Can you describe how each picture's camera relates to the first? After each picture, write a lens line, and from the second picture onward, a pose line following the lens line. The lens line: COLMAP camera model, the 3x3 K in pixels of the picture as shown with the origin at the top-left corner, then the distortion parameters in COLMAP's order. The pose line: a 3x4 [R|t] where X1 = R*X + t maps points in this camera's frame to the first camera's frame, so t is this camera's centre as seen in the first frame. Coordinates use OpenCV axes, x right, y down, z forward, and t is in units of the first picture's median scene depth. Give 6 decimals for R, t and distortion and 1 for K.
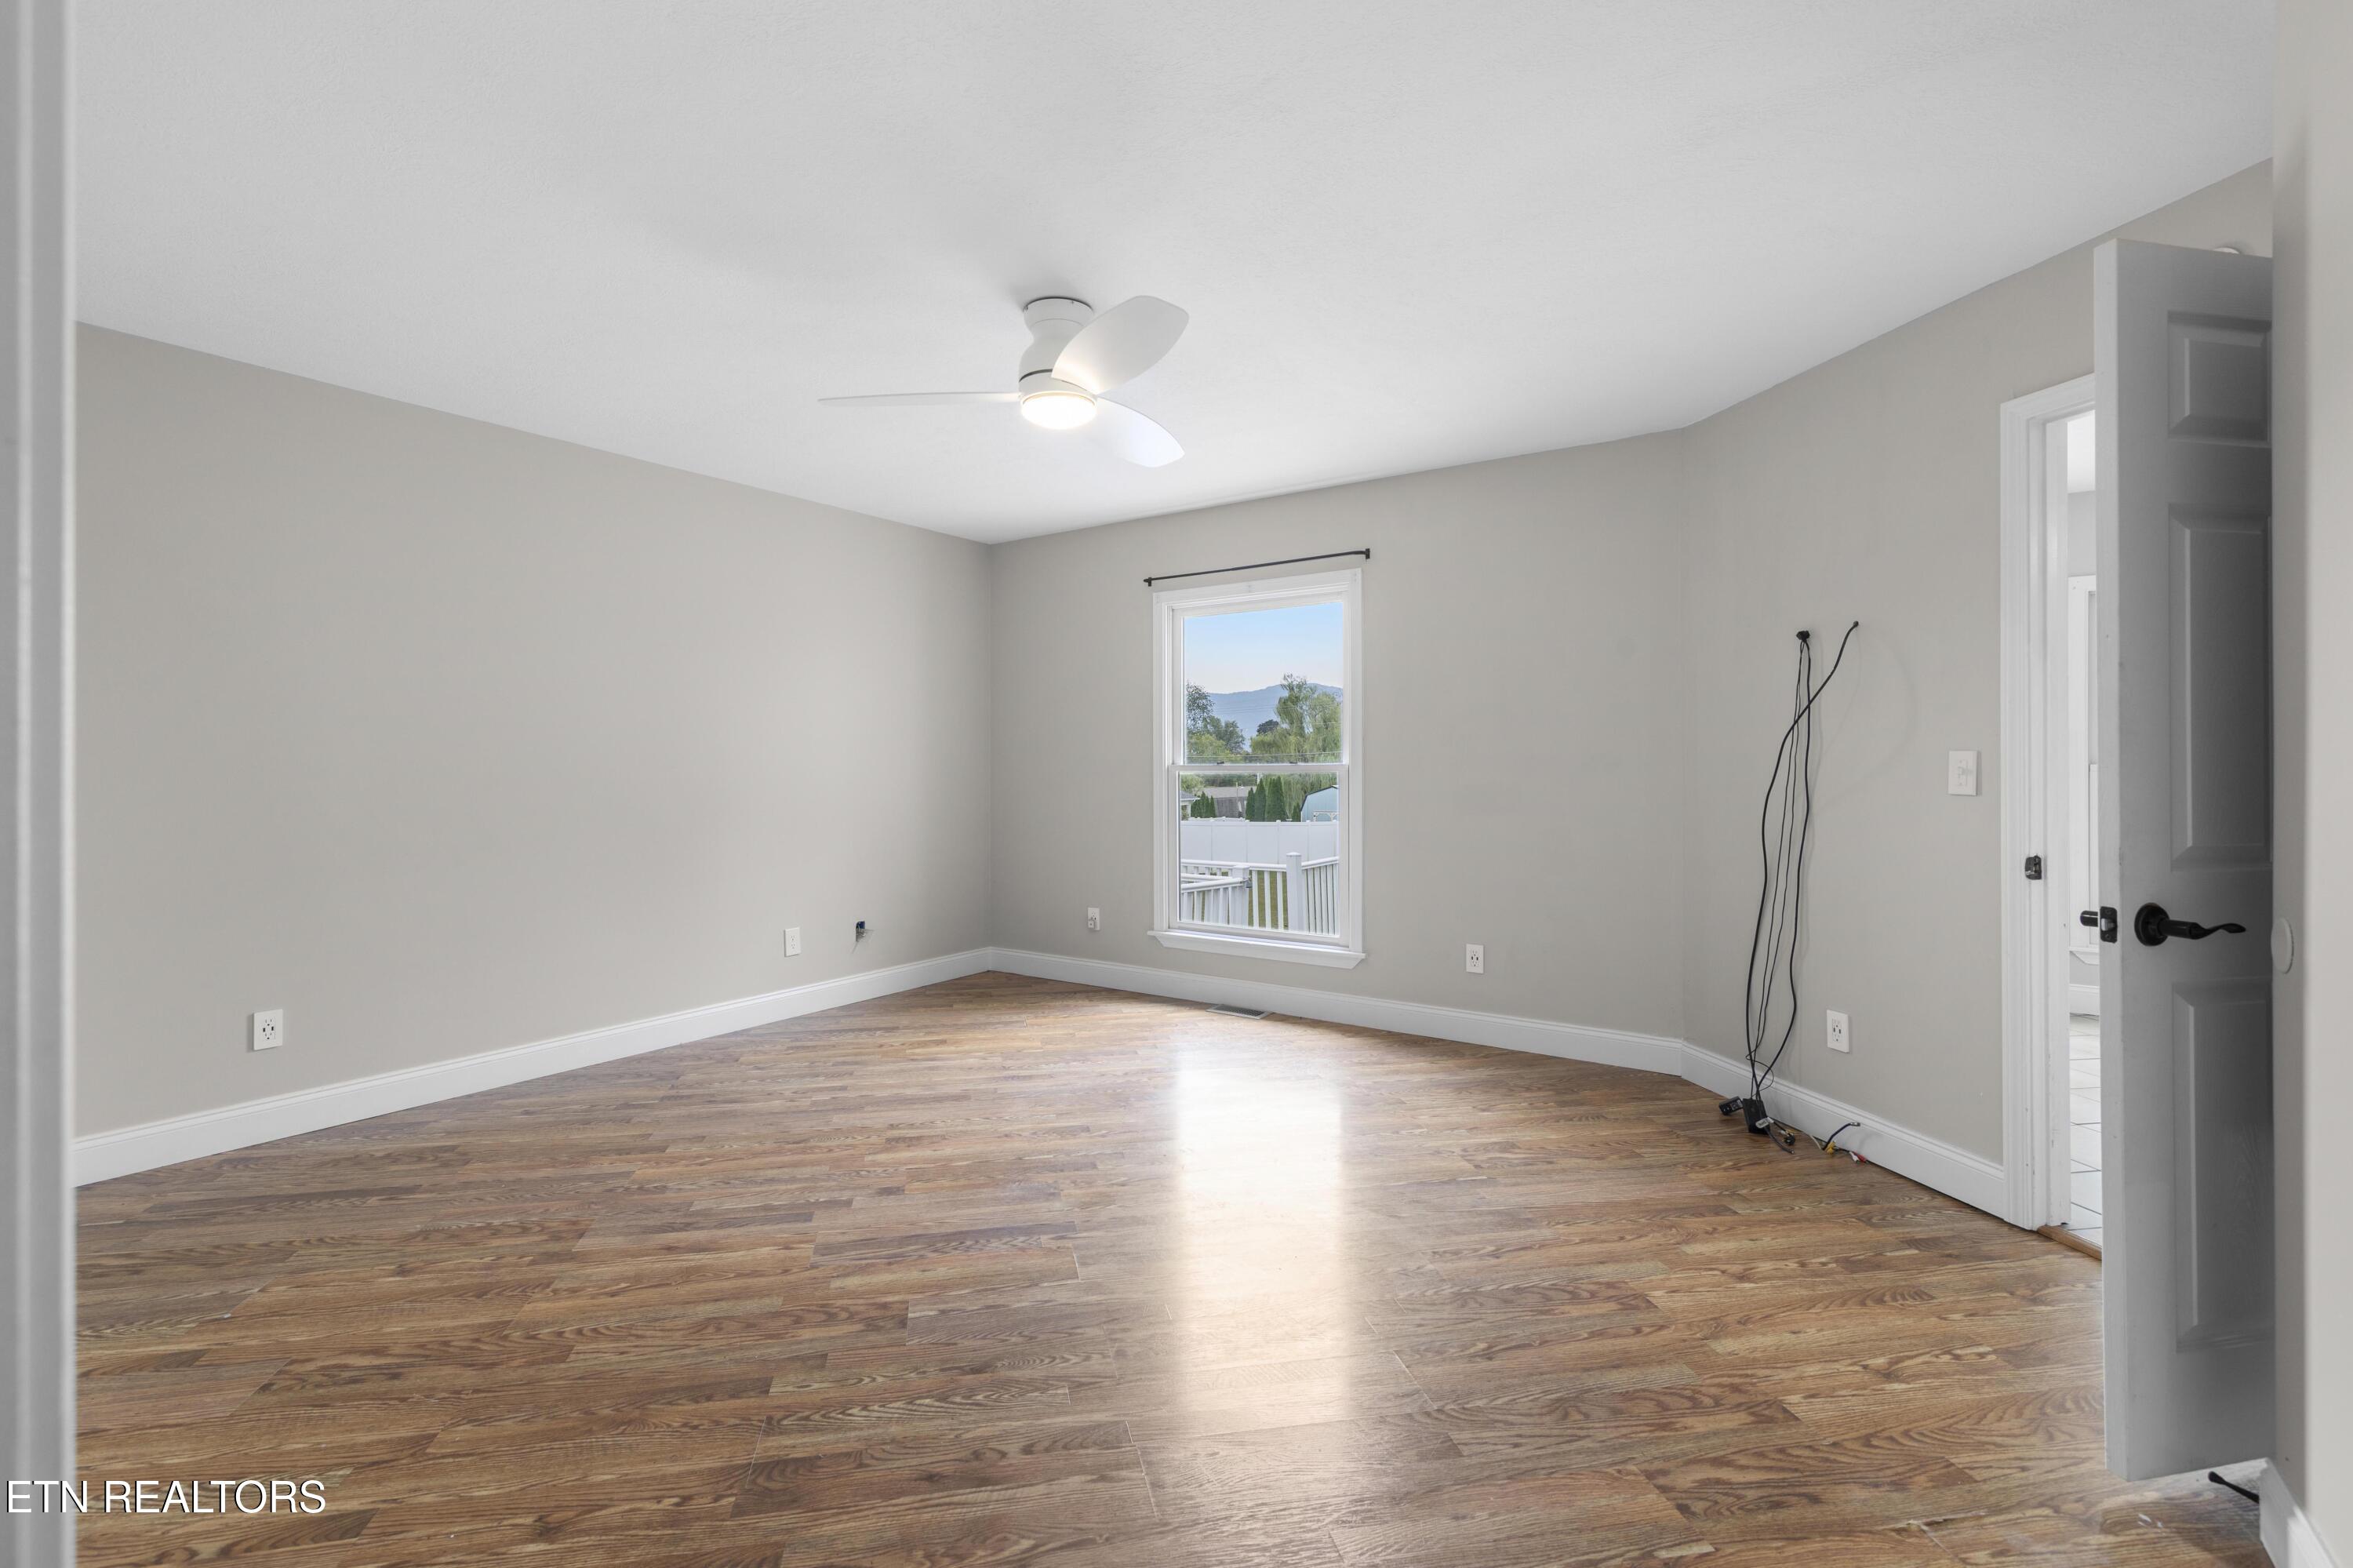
lens RADIAL K [[1081.1, 0, 1140.6], [0, 1081.1, 774.8], [0, 0, 1]] dist [0.000730, 0.000214]
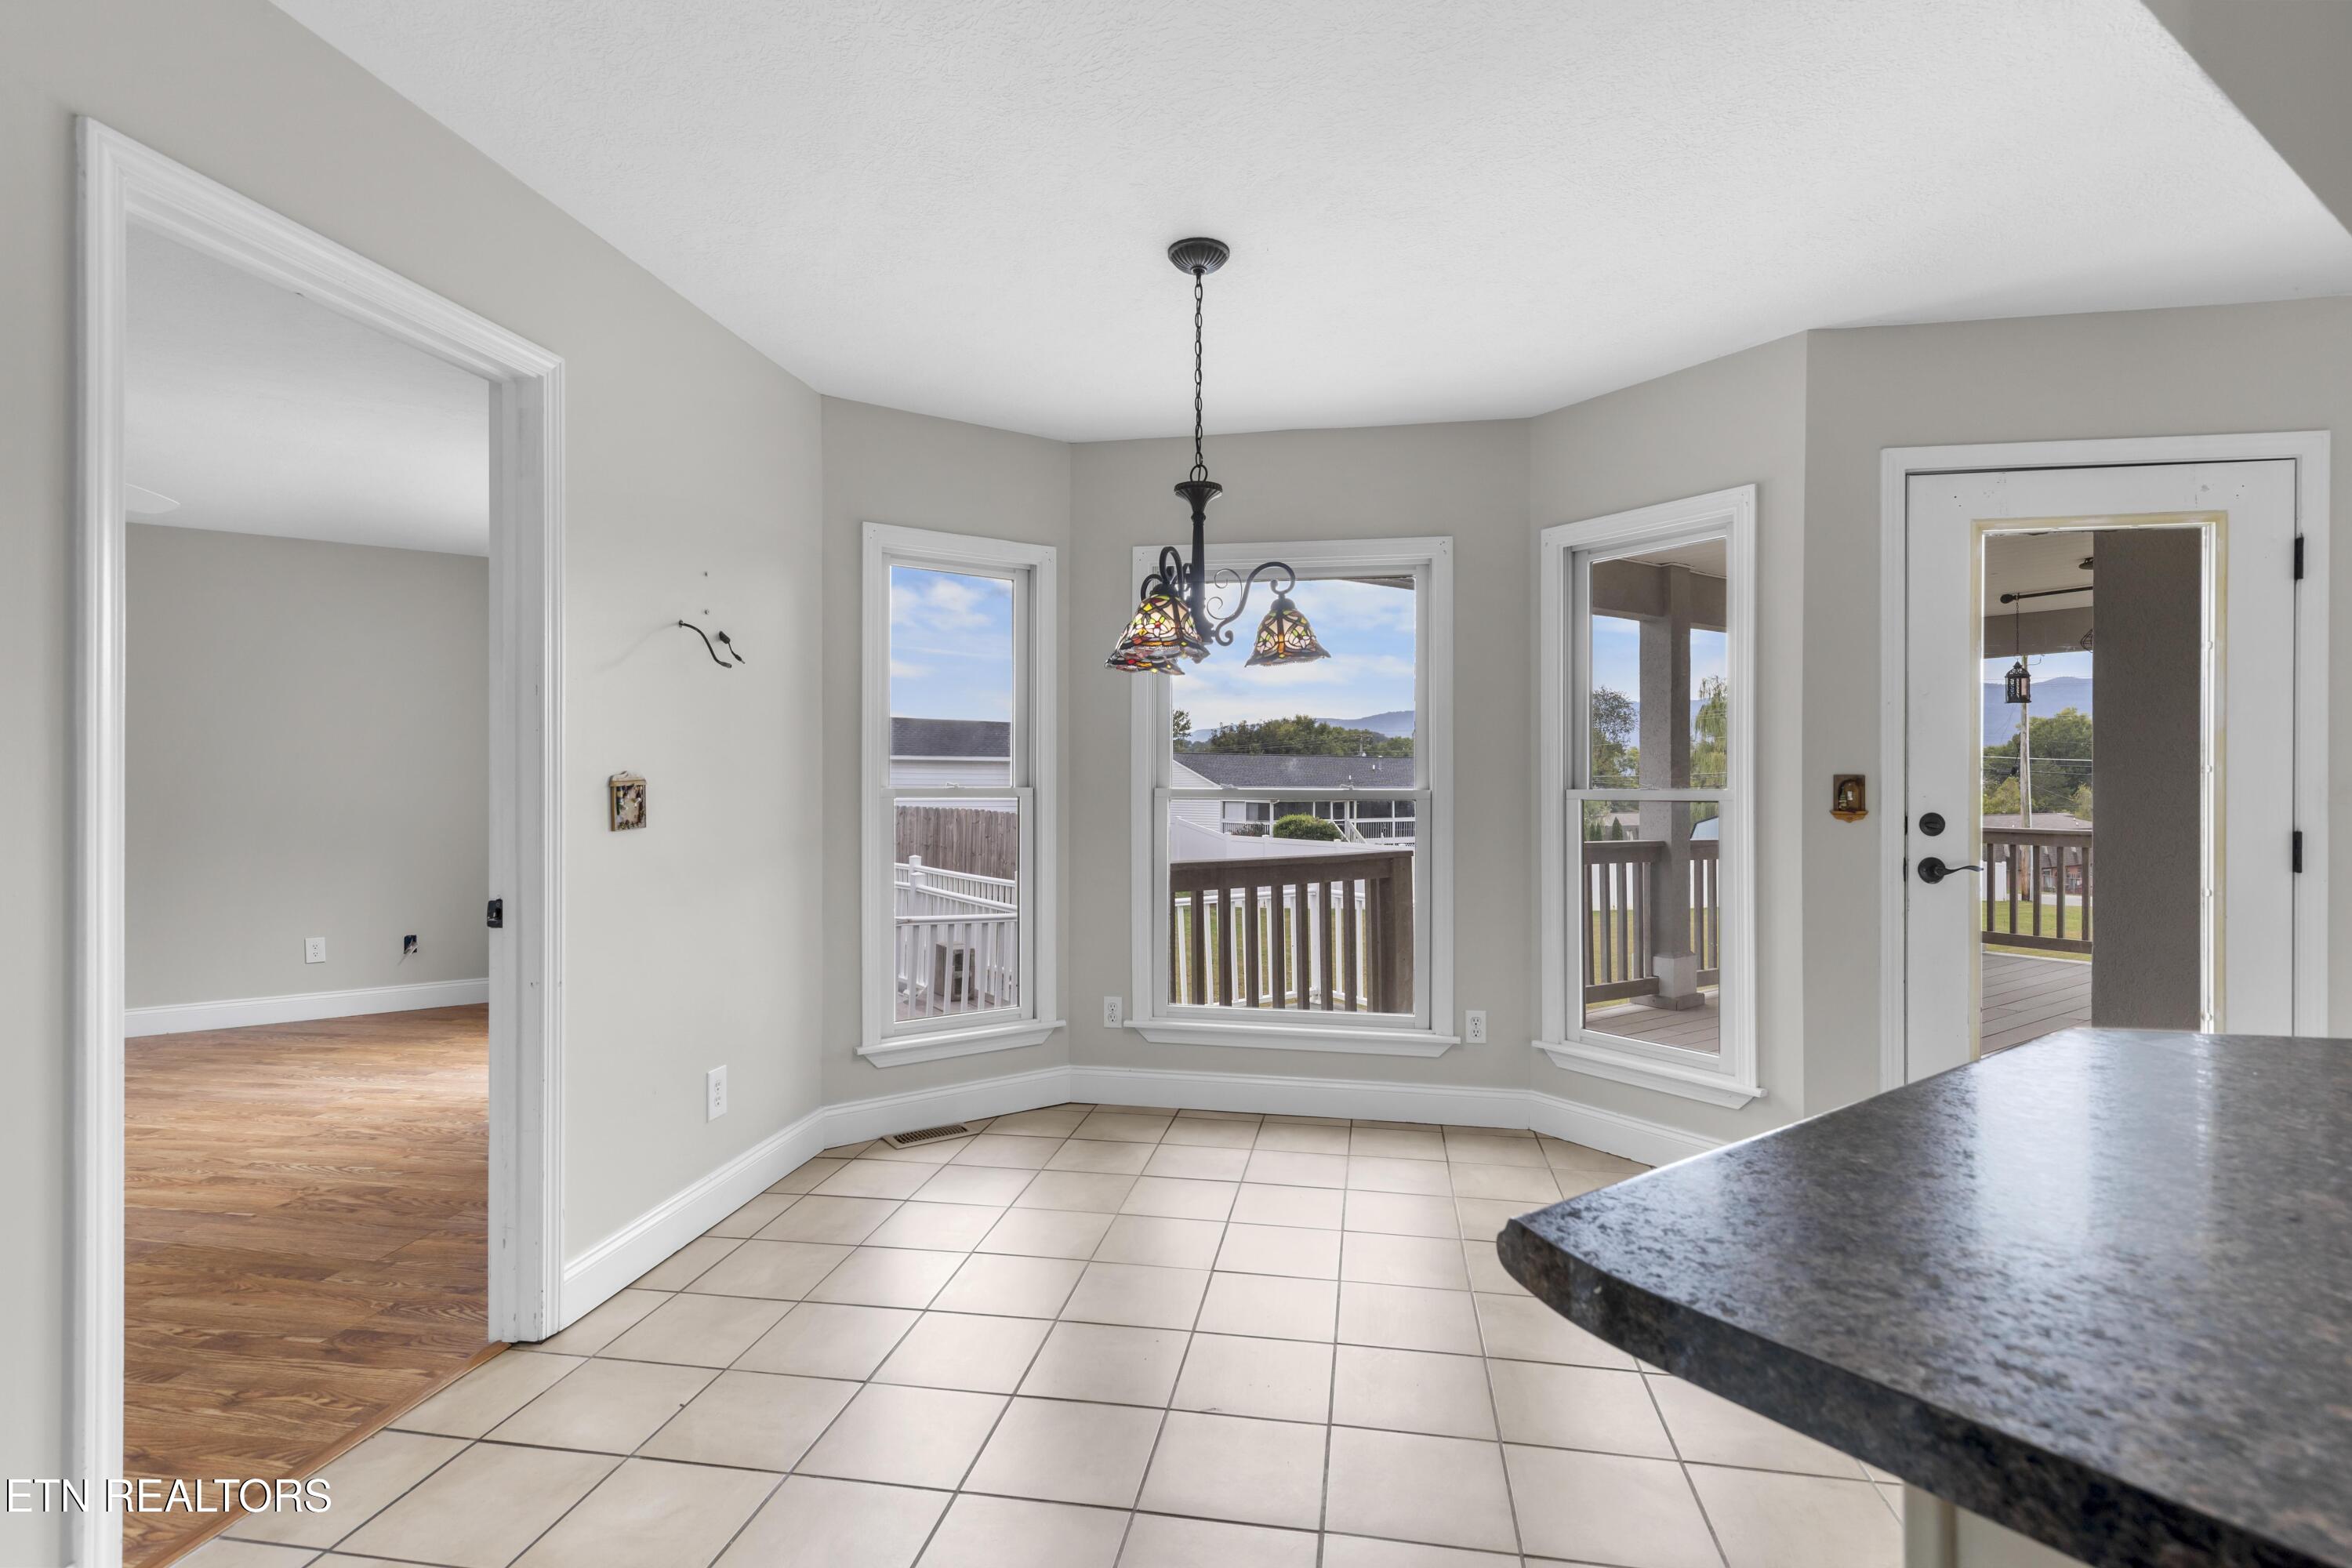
lens RADIAL K [[1184.9, 0, 1203.2], [0, 1184.9, 792.6], [0, 0, 1]] dist [-0.000424, -0.000281]
pose [[0.945015, 0.004891, -0.326992, 1.530643], [-0.006814, 0.999966, -0.004736, -0.007258], [0.326957, 0.006704, 0.945015, 0.284030]]
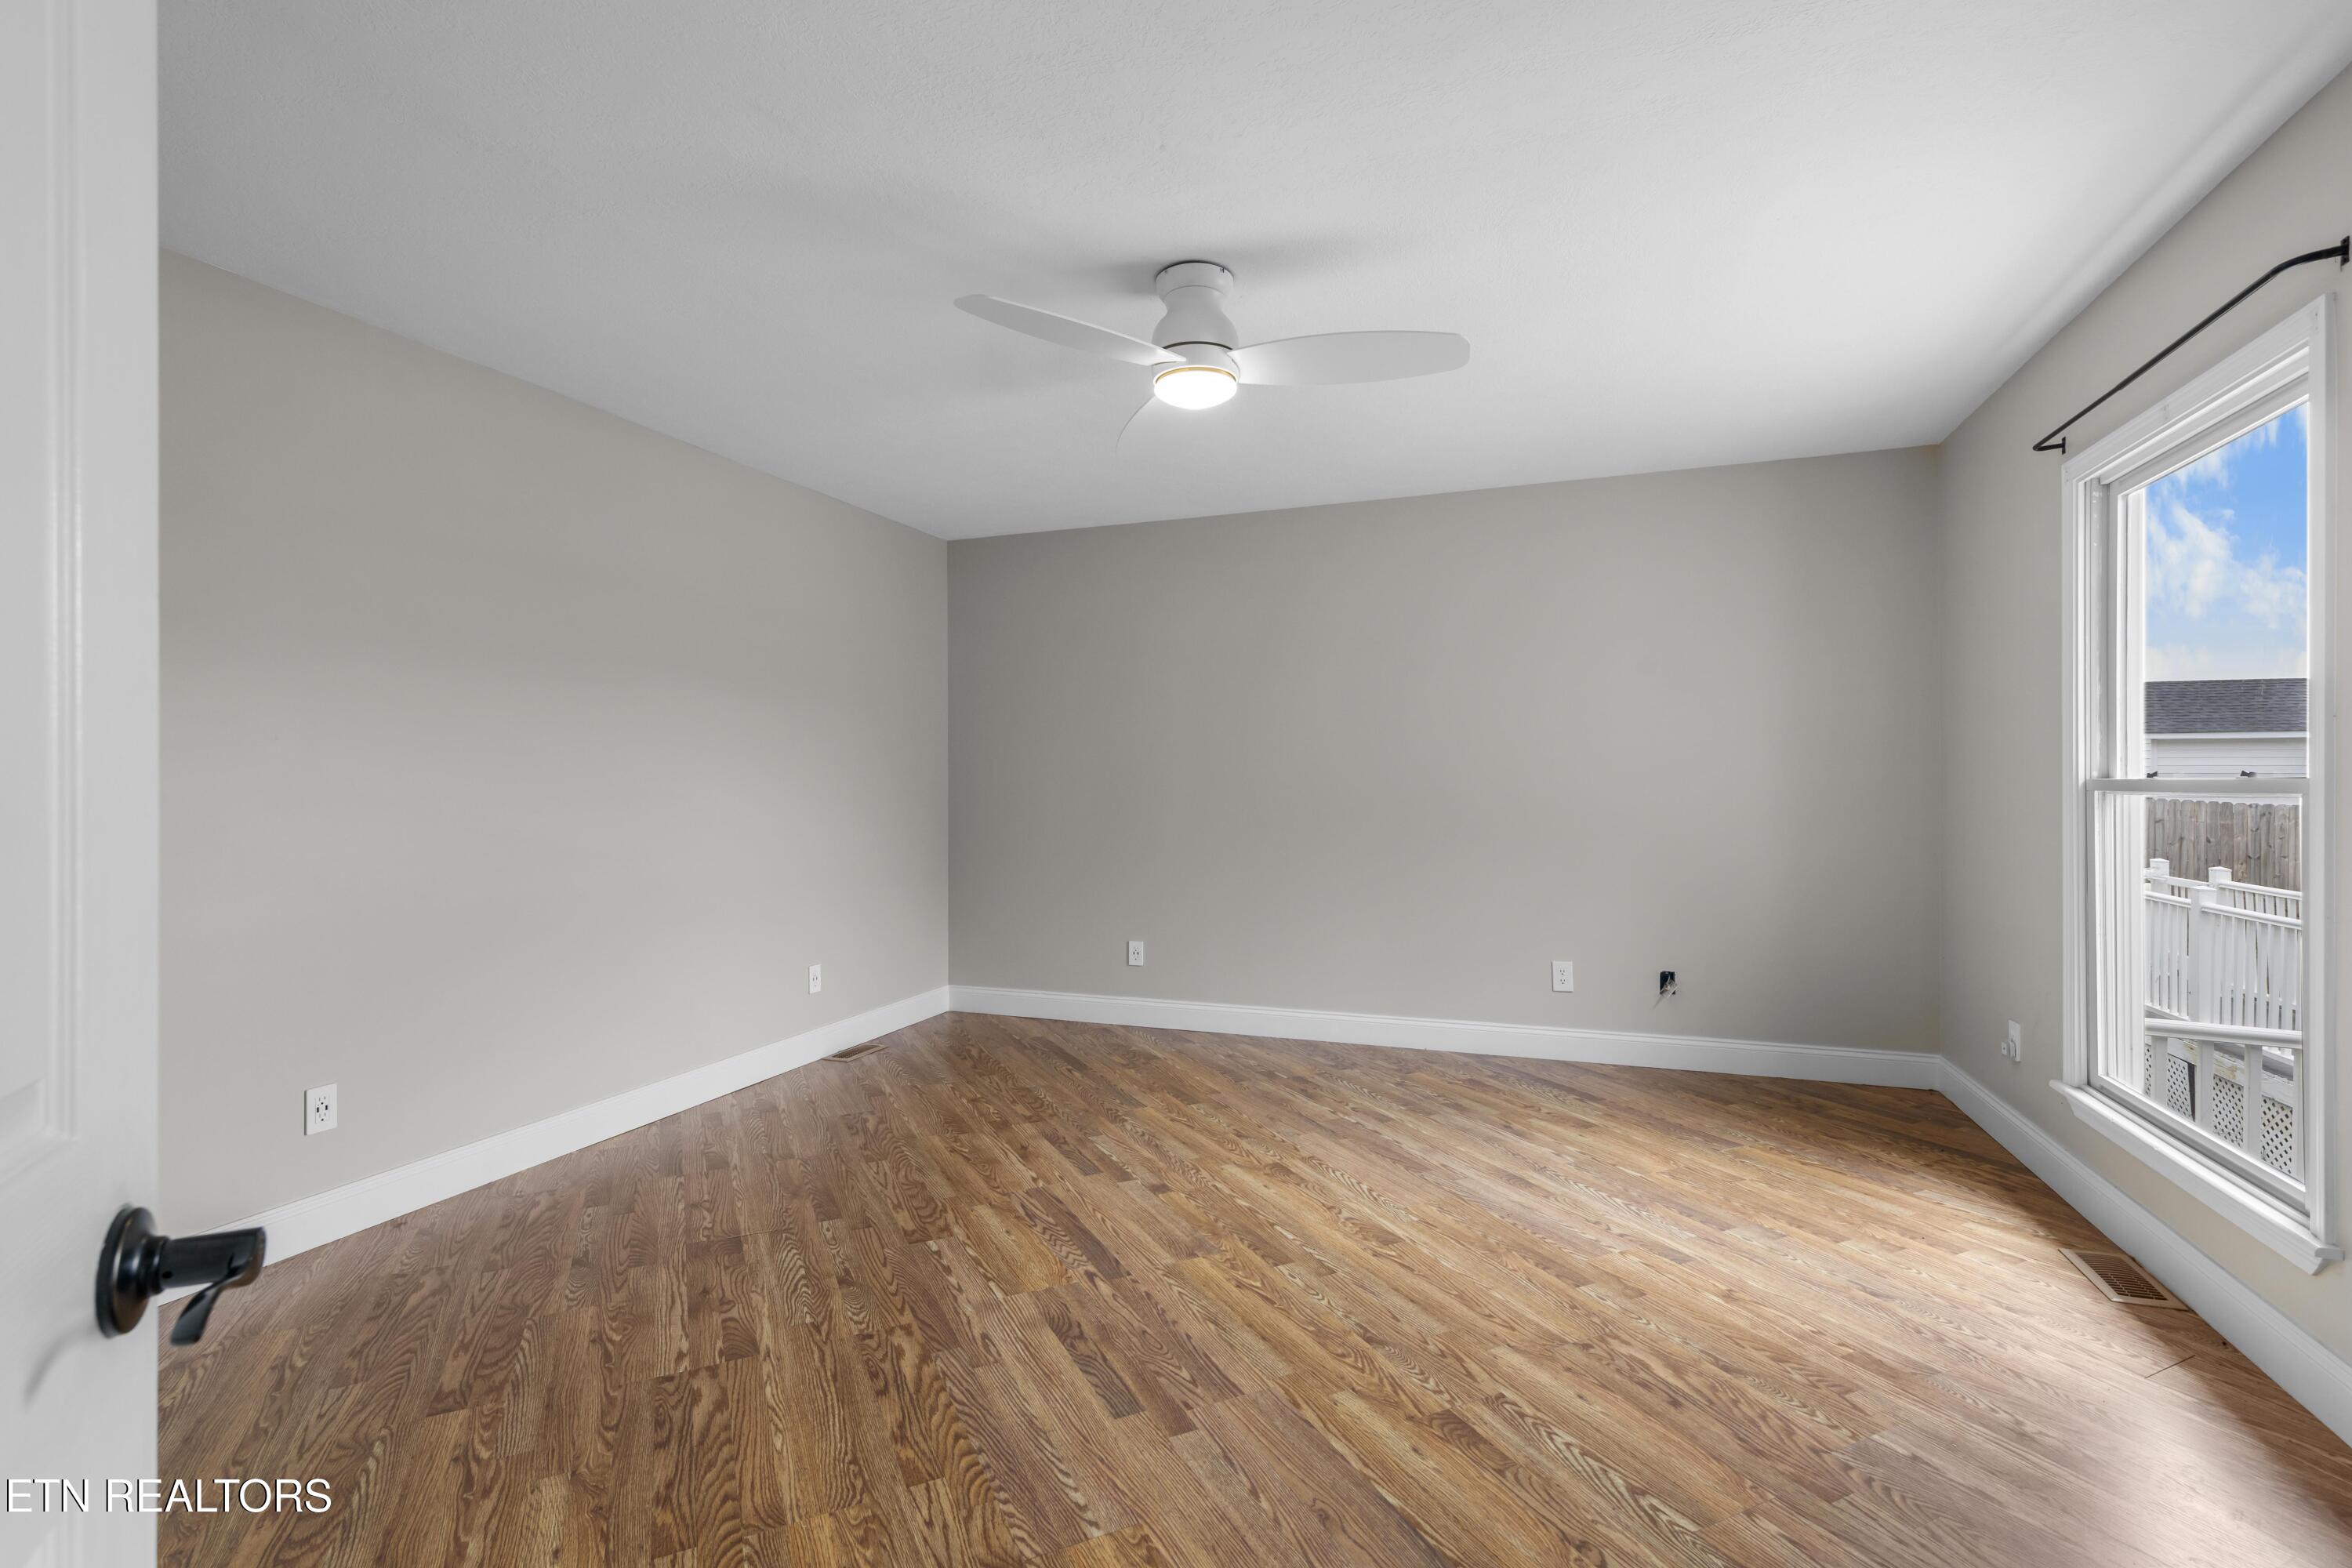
lens RADIAL K [[1080.6, 0, 1140.1], [0, 1080.6, 774.8], [0, 0, 1]] dist [0.000730, 0.000214]
pose [[0.236651, -0.001776, -0.971593, 0.802386], [-0.009121, 0.999950, -0.004050, -0.013865], [0.971552, 0.009821, 0.236623, 0.742477]]
